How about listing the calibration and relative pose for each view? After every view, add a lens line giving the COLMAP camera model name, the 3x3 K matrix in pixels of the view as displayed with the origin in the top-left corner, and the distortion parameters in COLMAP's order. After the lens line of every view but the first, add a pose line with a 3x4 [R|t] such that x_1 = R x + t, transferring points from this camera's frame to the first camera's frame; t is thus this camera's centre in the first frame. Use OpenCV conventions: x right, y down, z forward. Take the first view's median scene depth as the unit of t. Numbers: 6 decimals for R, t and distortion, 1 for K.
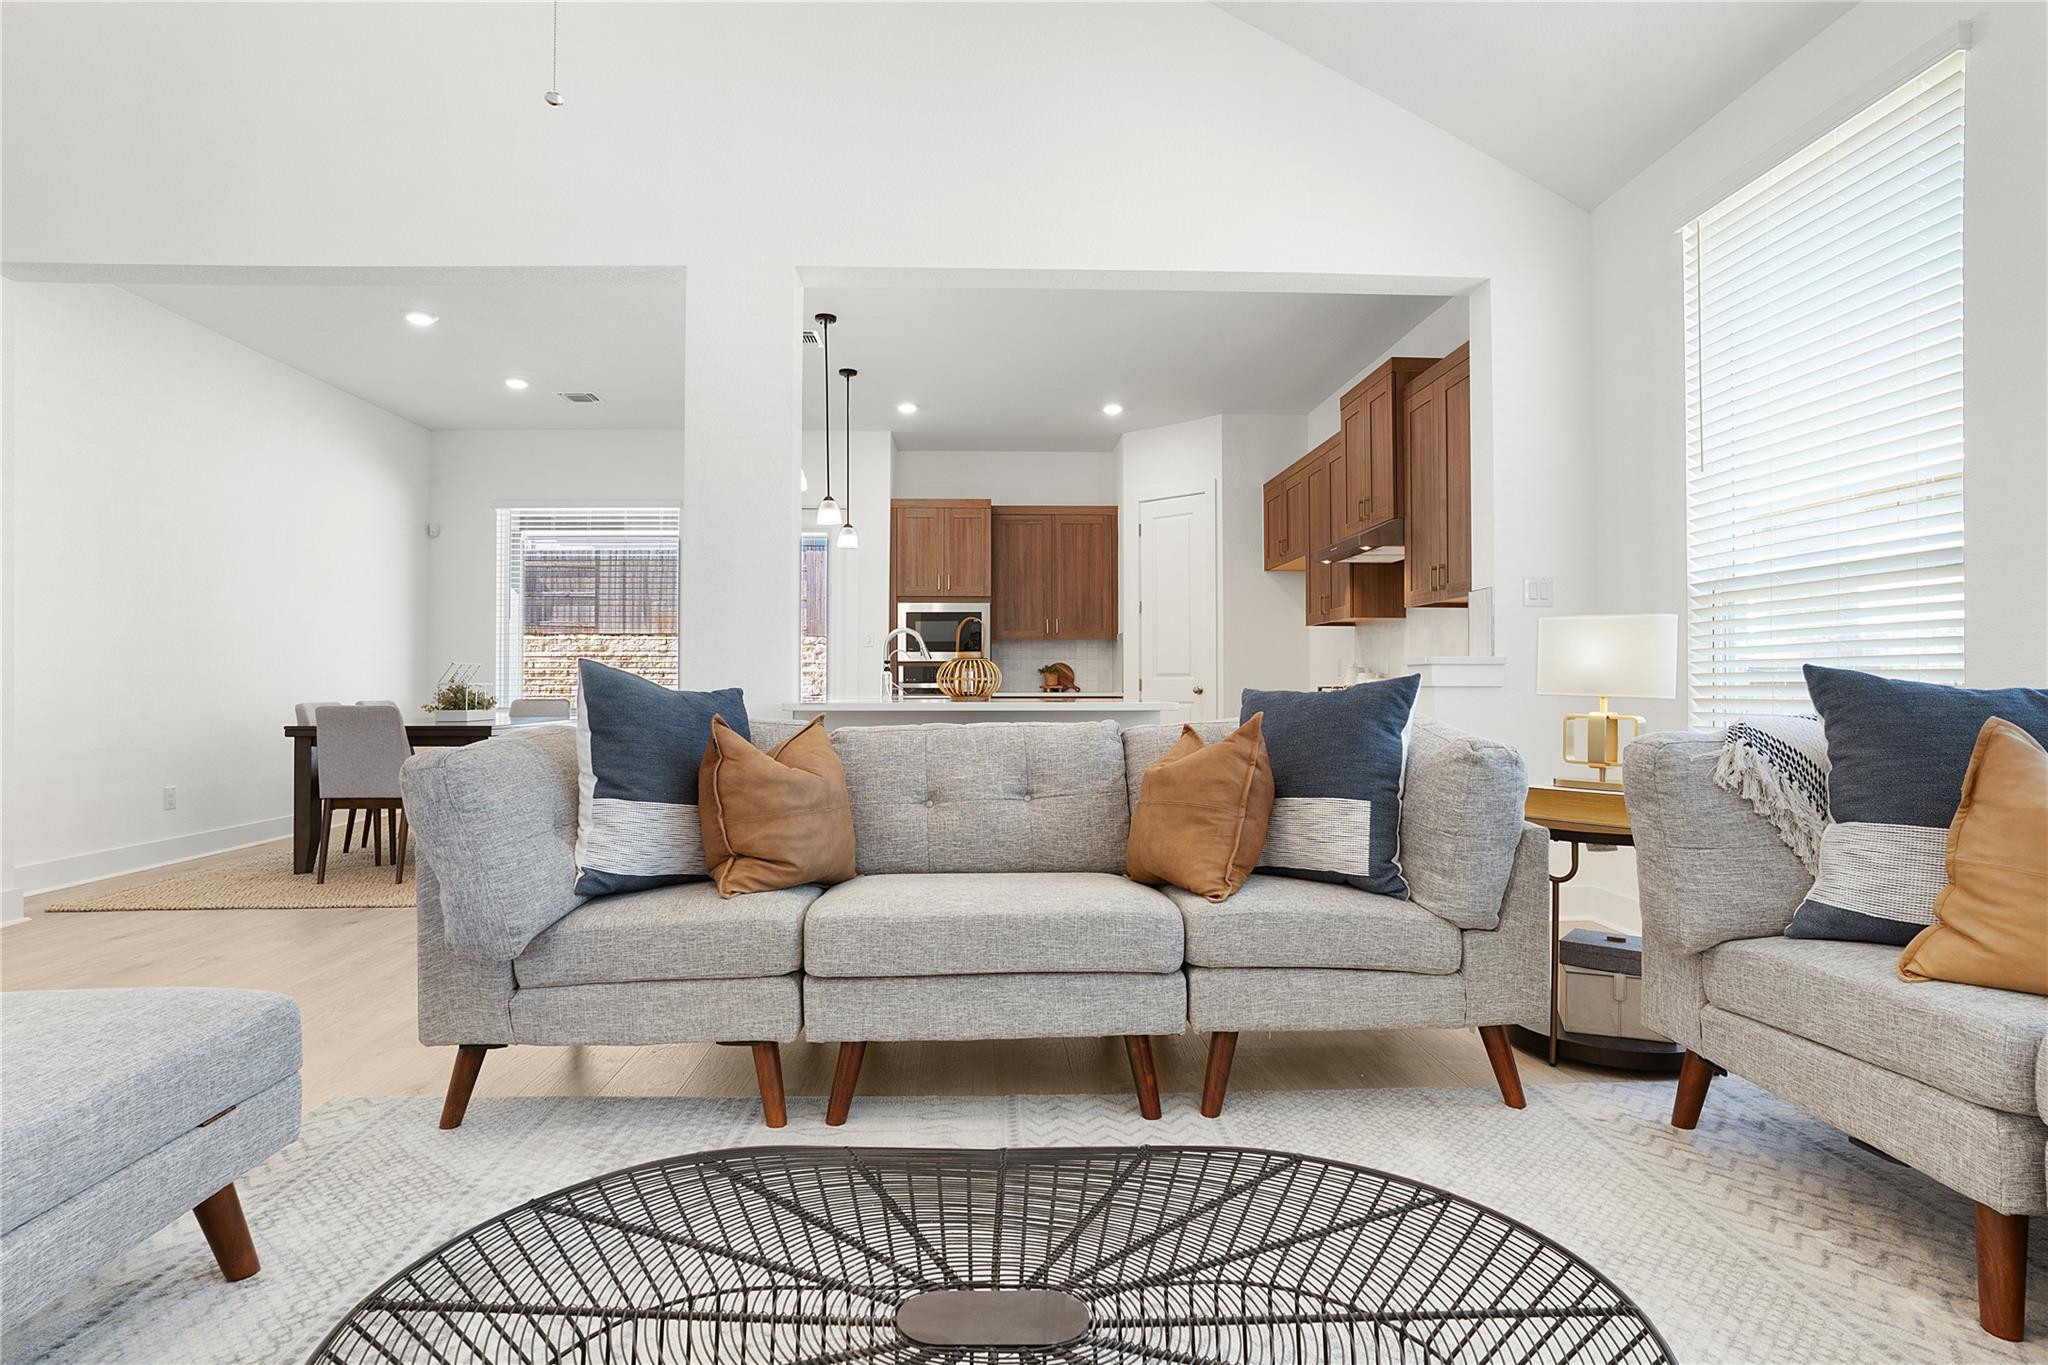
lens RADIAL K [[1019.4, 0, 1024.5], [0, 1019.4, 673.7], [0, 0, 1]] dist [0.001320, 0.000680]
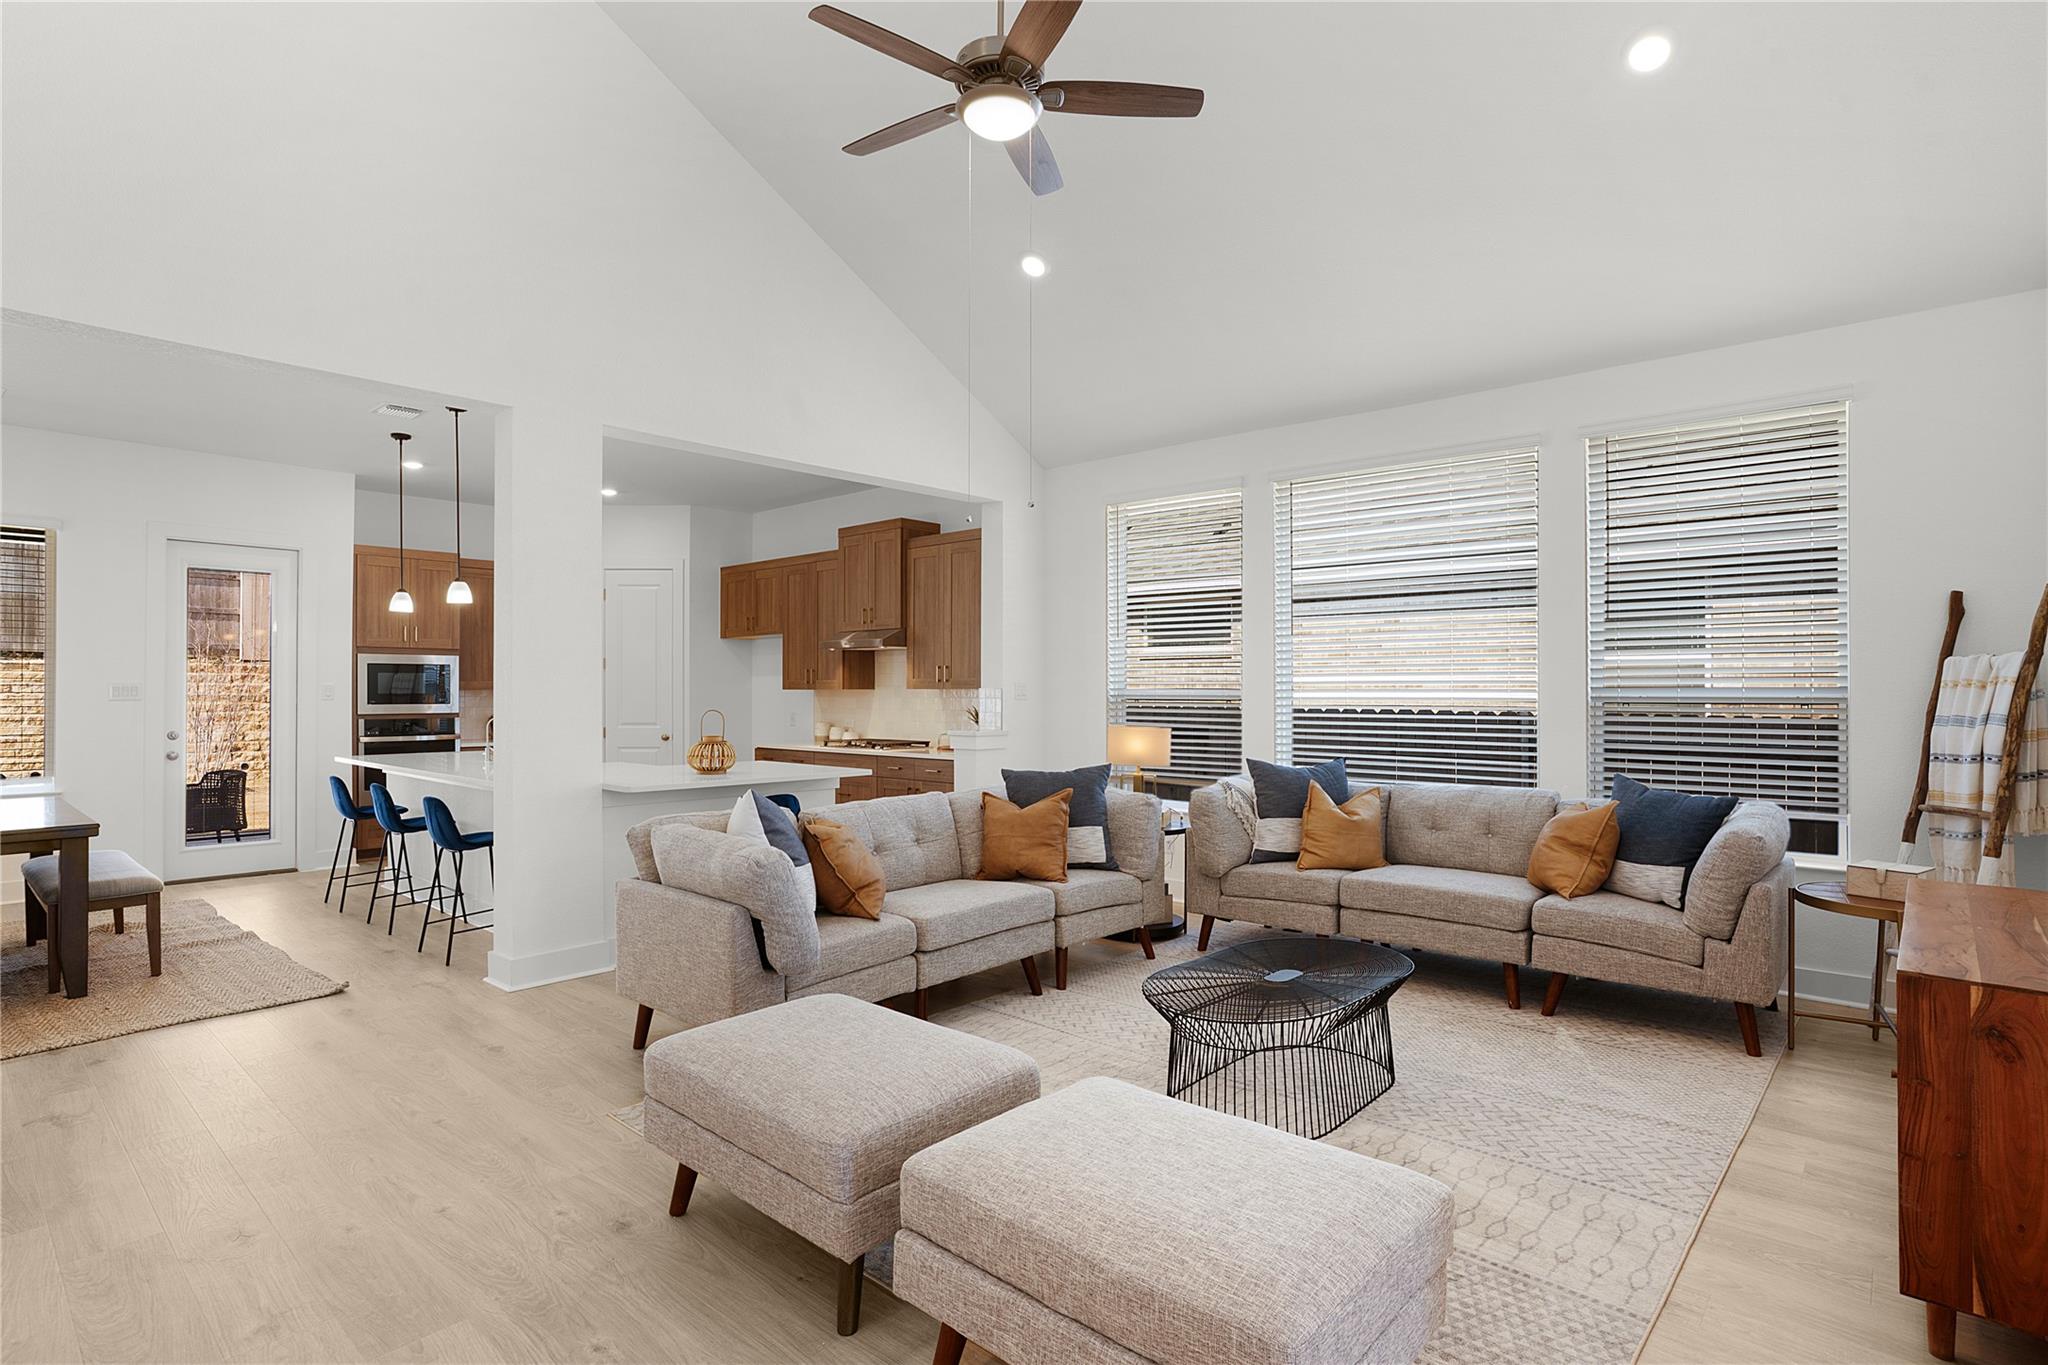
lens RADIAL K [[1030.2, 0, 1012.7], [0, 1030.2, 682.5], [0, 0, 1]] dist [-0.068298, 0.044143]
pose [[0.709870, 0.008083, 0.704287, -1.339535], [-0.008557, 0.999959, -0.002851, -0.170525], [-0.704281, -0.004002, 0.709910, -0.383512]]
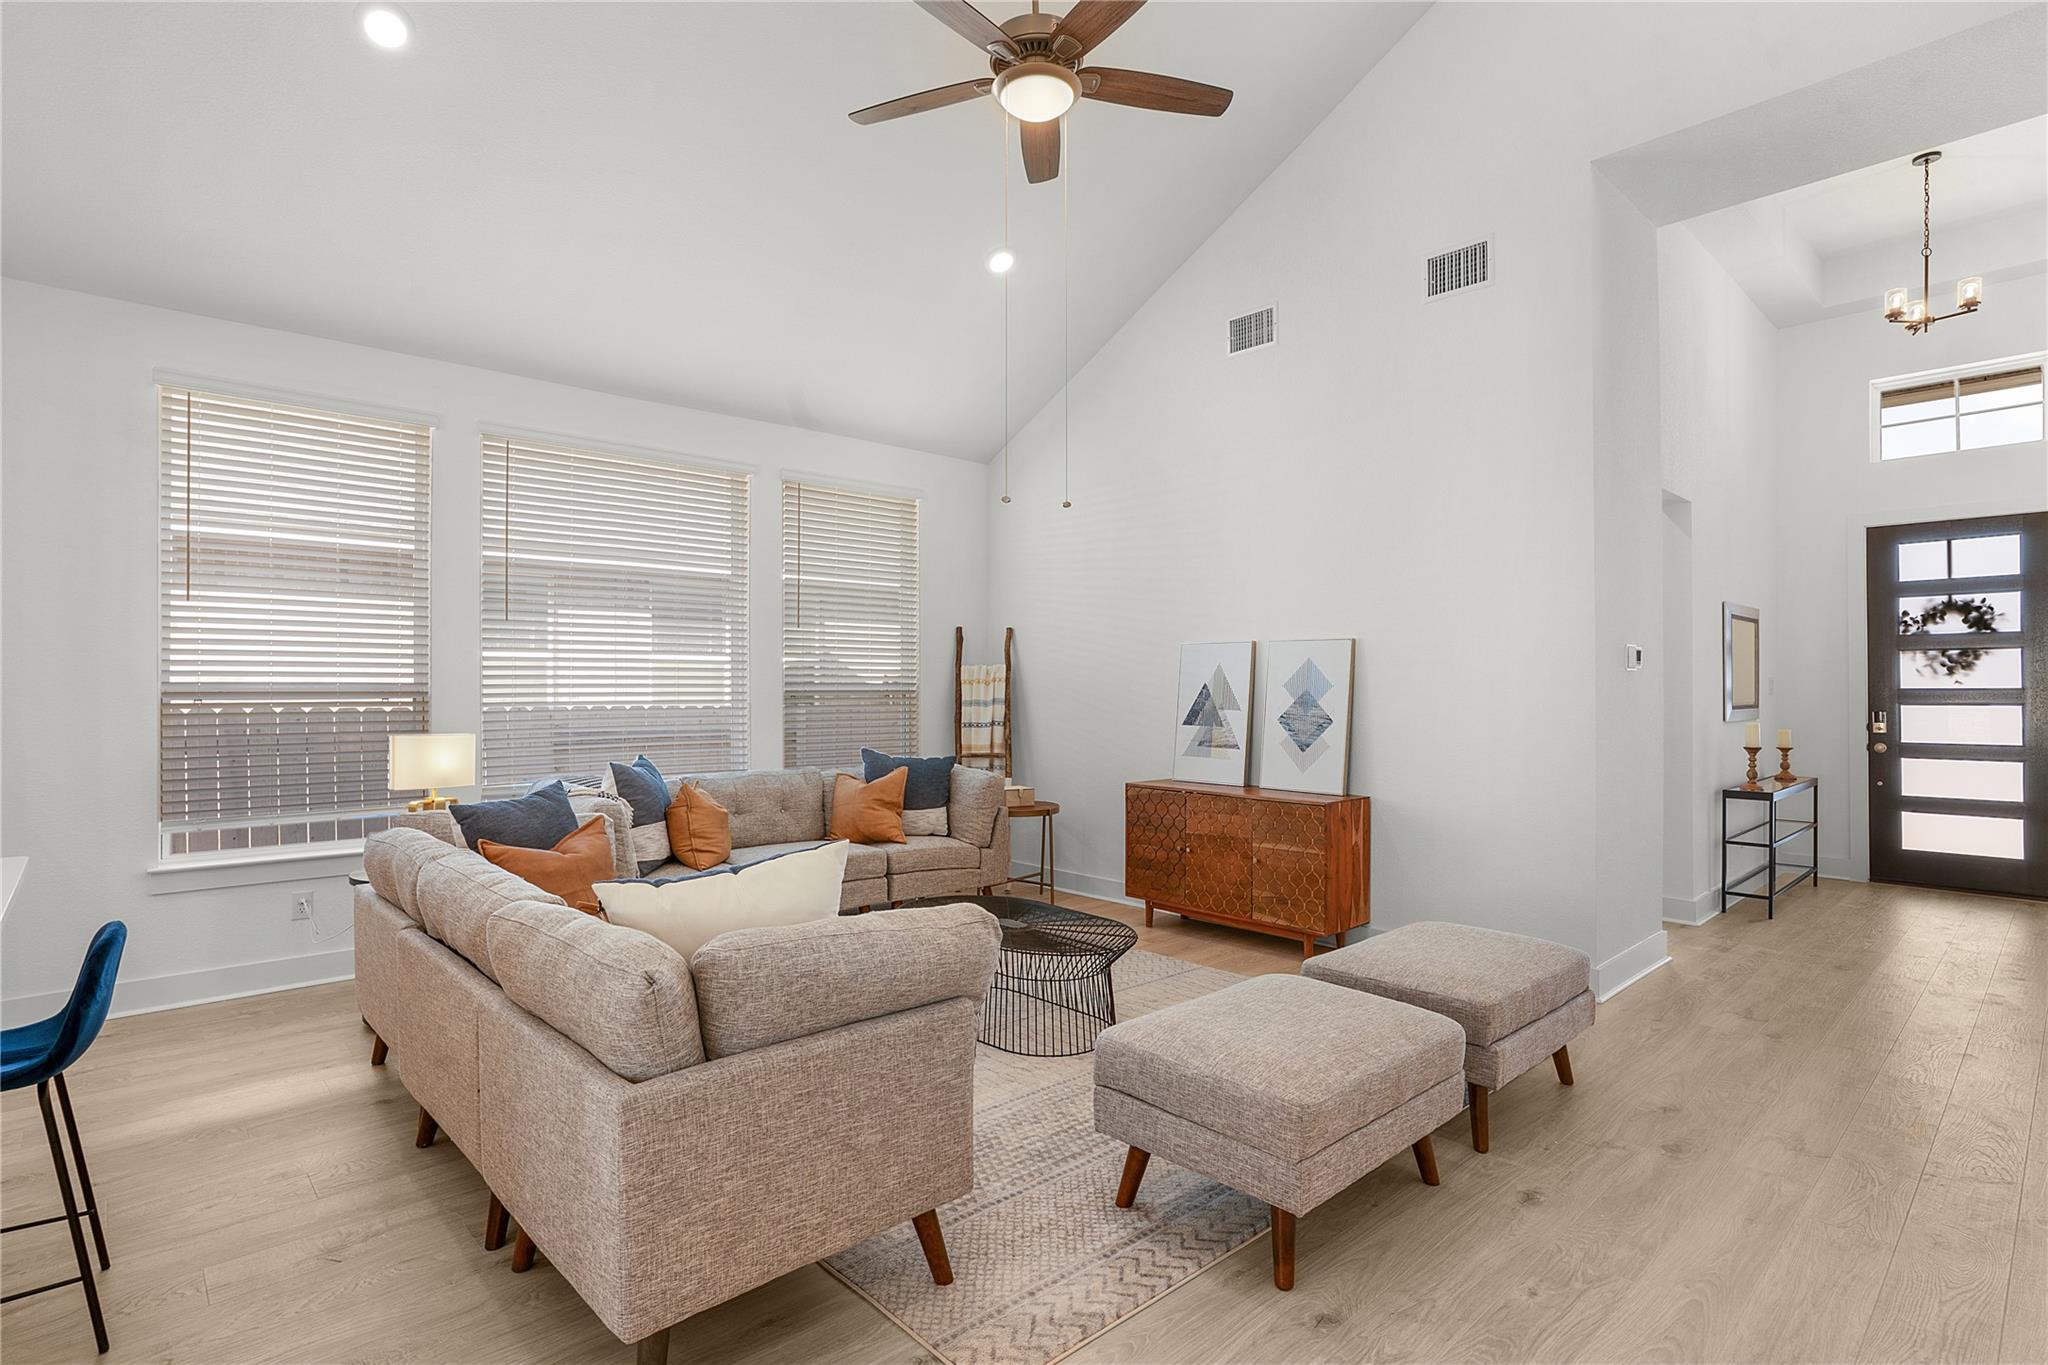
lens RADIAL K [[1030.2, 0, 1012.7], [0, 1030.2, 682.5], [0, 0, 1]] dist [-0.068298, 0.044143]
pose [[-0.634831, 0.005314, 0.772633, -1.402805], [-0.004720, 0.999931, -0.010755, -0.151552], [-0.772637, -0.010474, -0.634762, 1.609993]]
